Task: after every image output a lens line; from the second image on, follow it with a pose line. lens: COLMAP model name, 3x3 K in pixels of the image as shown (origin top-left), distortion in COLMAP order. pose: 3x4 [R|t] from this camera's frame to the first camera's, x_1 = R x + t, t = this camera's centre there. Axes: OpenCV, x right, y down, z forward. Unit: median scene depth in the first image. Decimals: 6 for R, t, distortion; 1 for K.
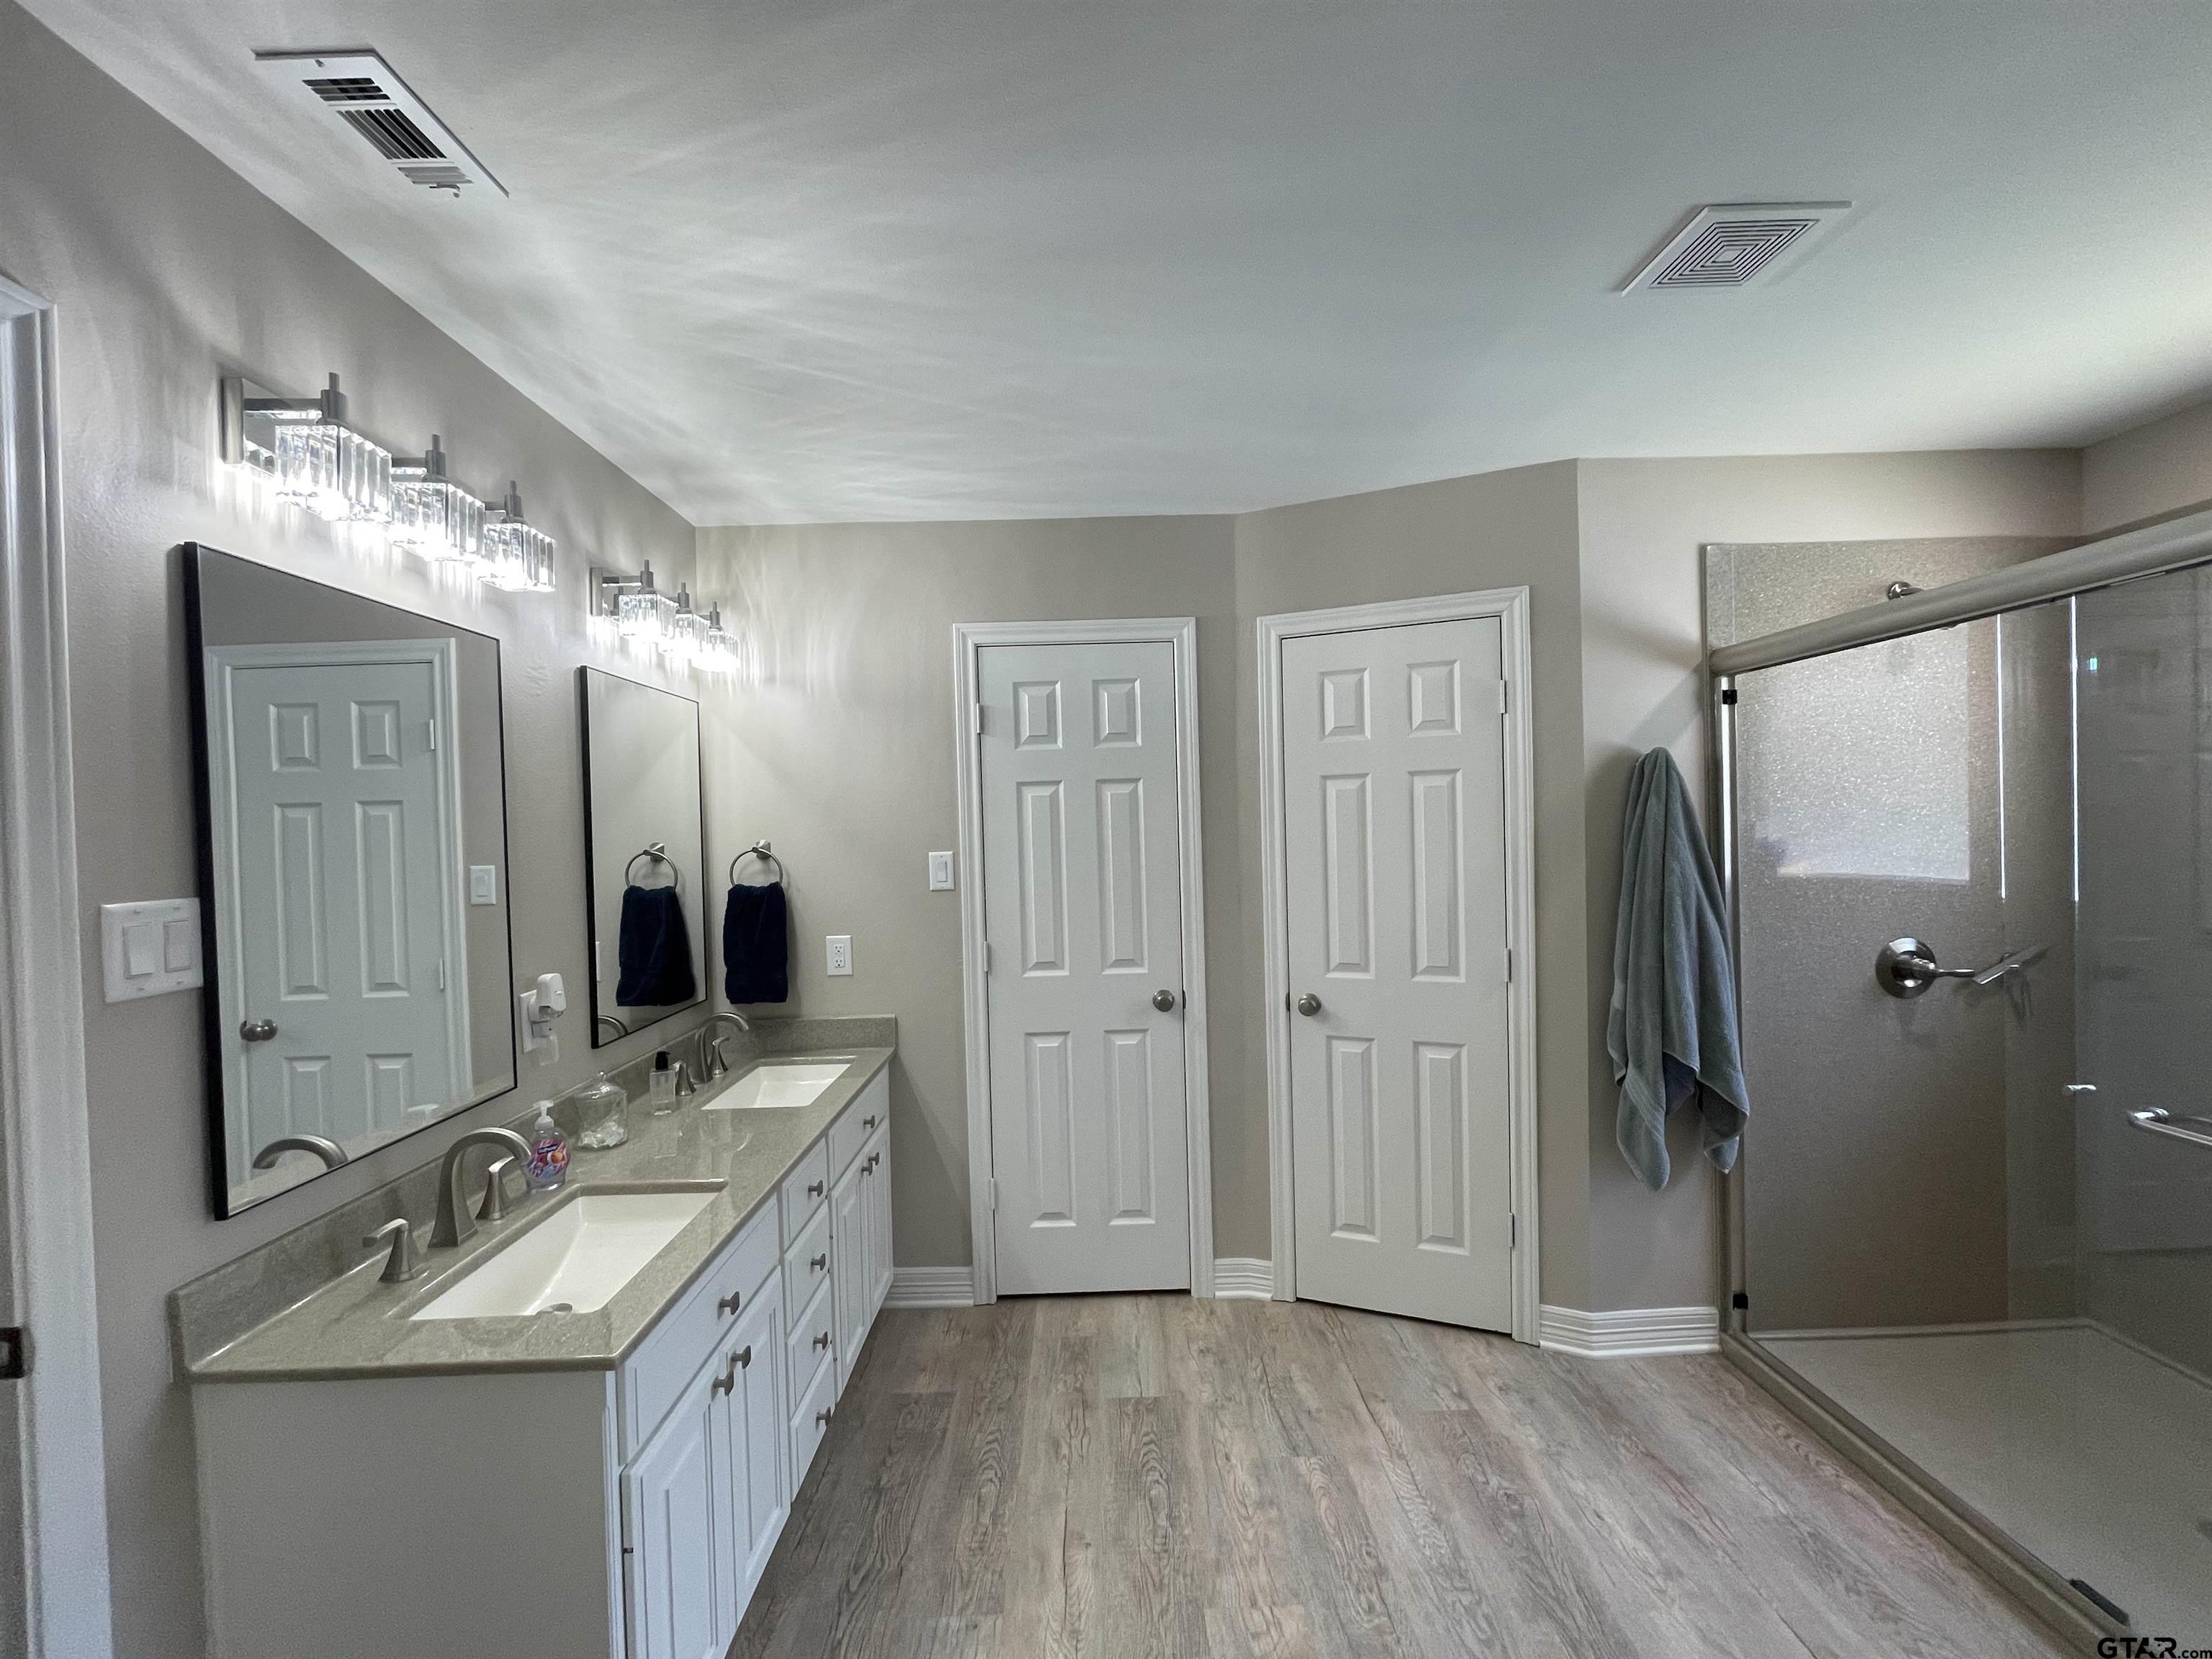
lens RADIAL K [[891.9, 0, 1113.5], [0, 891.9, 842.1], [0, 0, 1]] dist [0.000102, 0.000005]
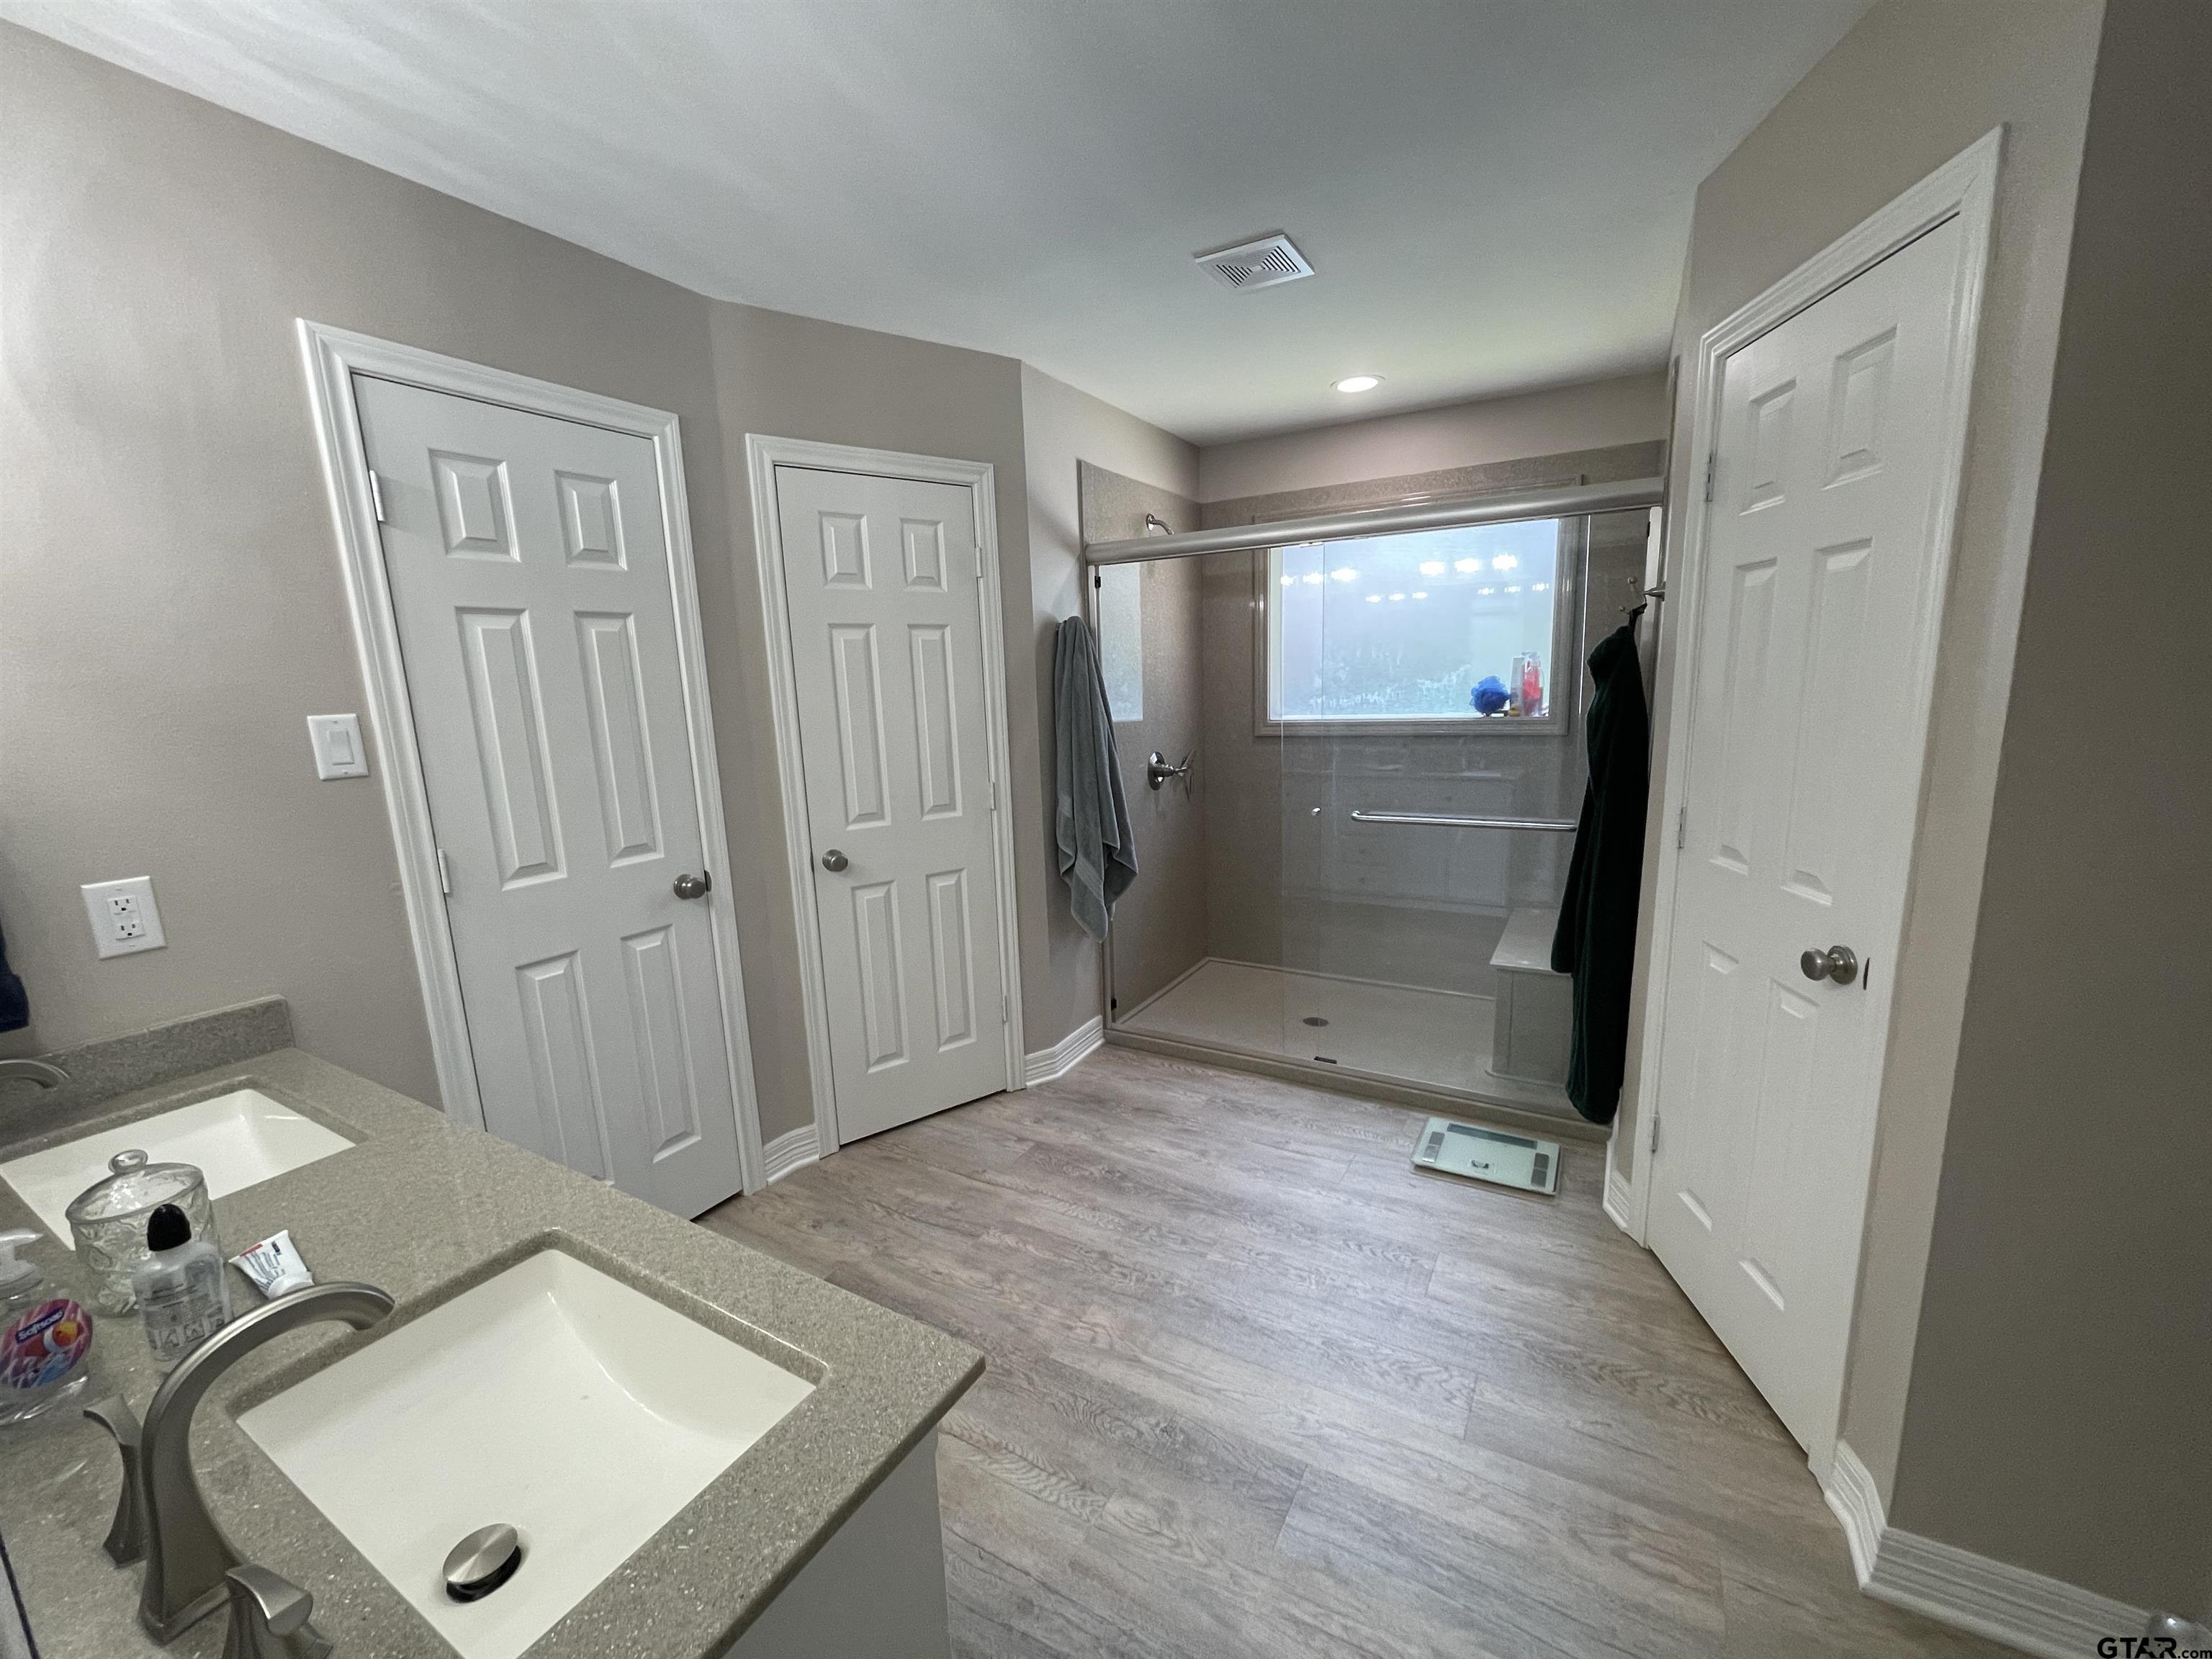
lens RADIAL K [[891.9, 0, 1104.7], [0, 891.9, 836.3], [0, 0, 1]] dist [0.000102, 0.000005]
pose [[0.516625, -0.142180, 0.844325, -0.491012], [0.027944, 0.988391, 0.149341, 0.017977], [-0.855756, -0.053560, 0.514600, 0.255430]]
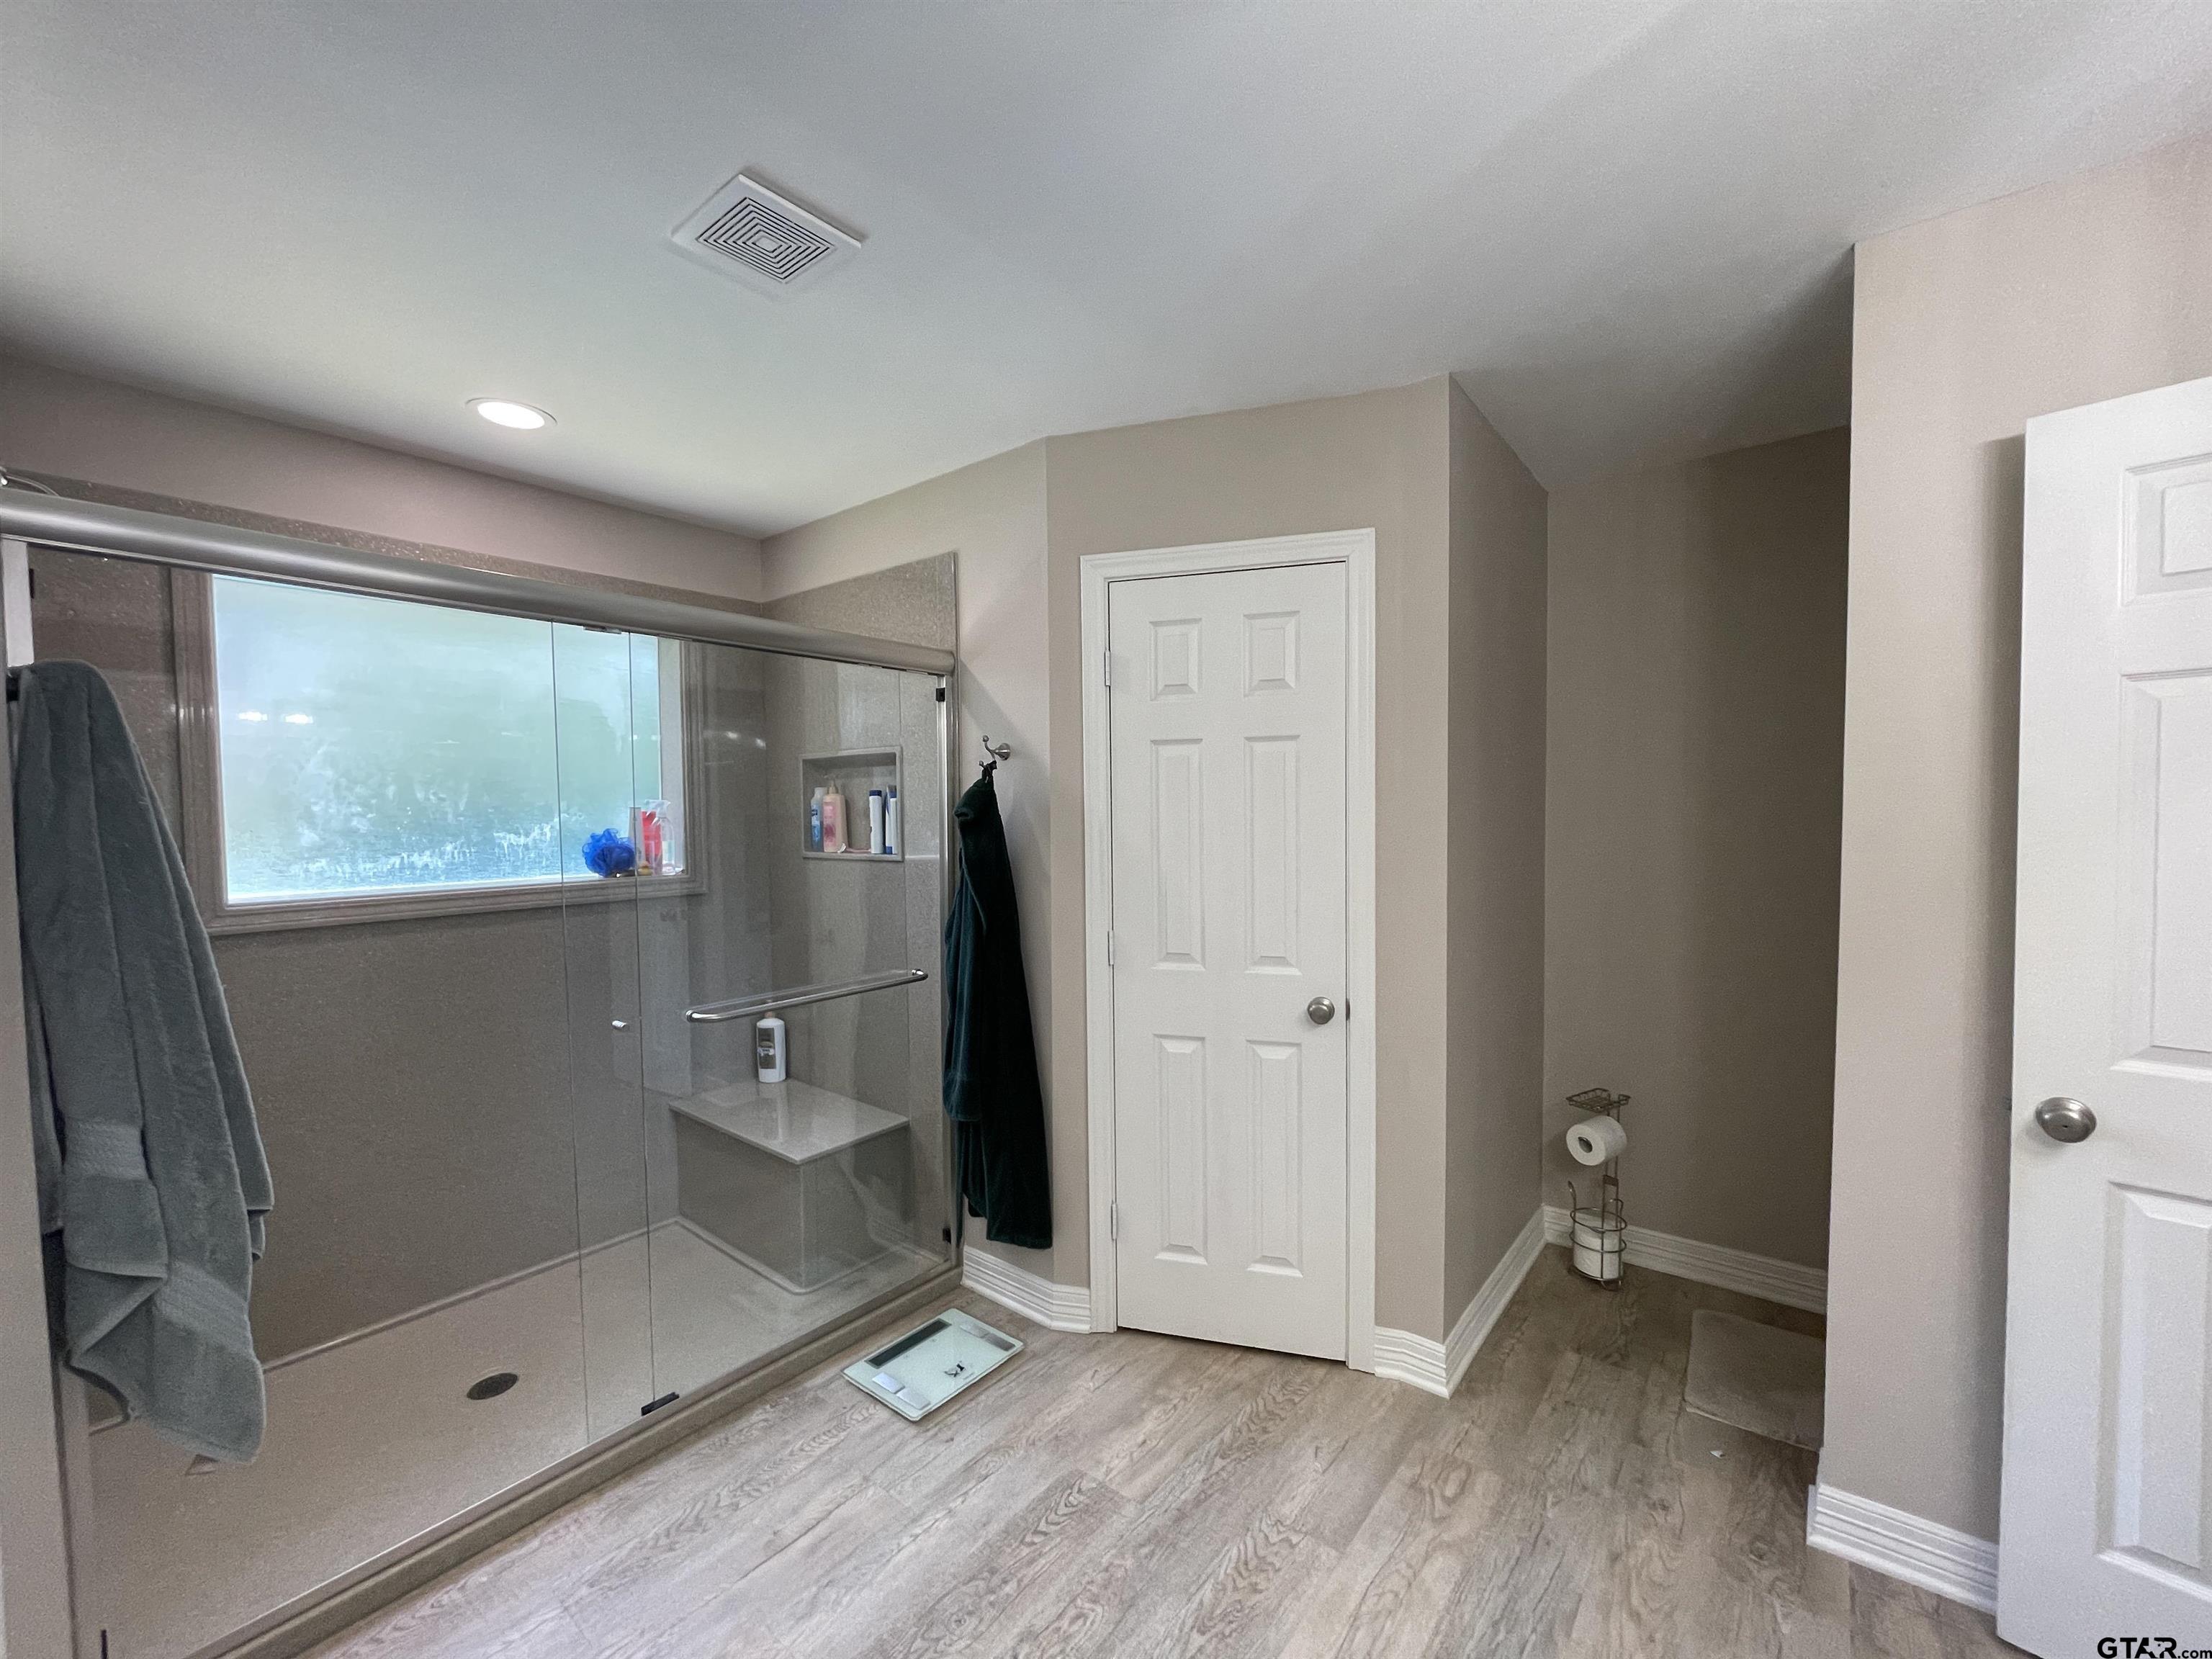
lens RADIAL K [[891.9, 0, 1097.4], [0, 891.9, 843.3], [0, 0, 1]] dist [0.000102, 0.000005]
pose [[-0.760985, 0.007894, 0.648721, -0.157330], [0.034814, 0.998982, 0.028683, 0.003361], [-0.647834, 0.044412, -0.760486, 0.956583]]
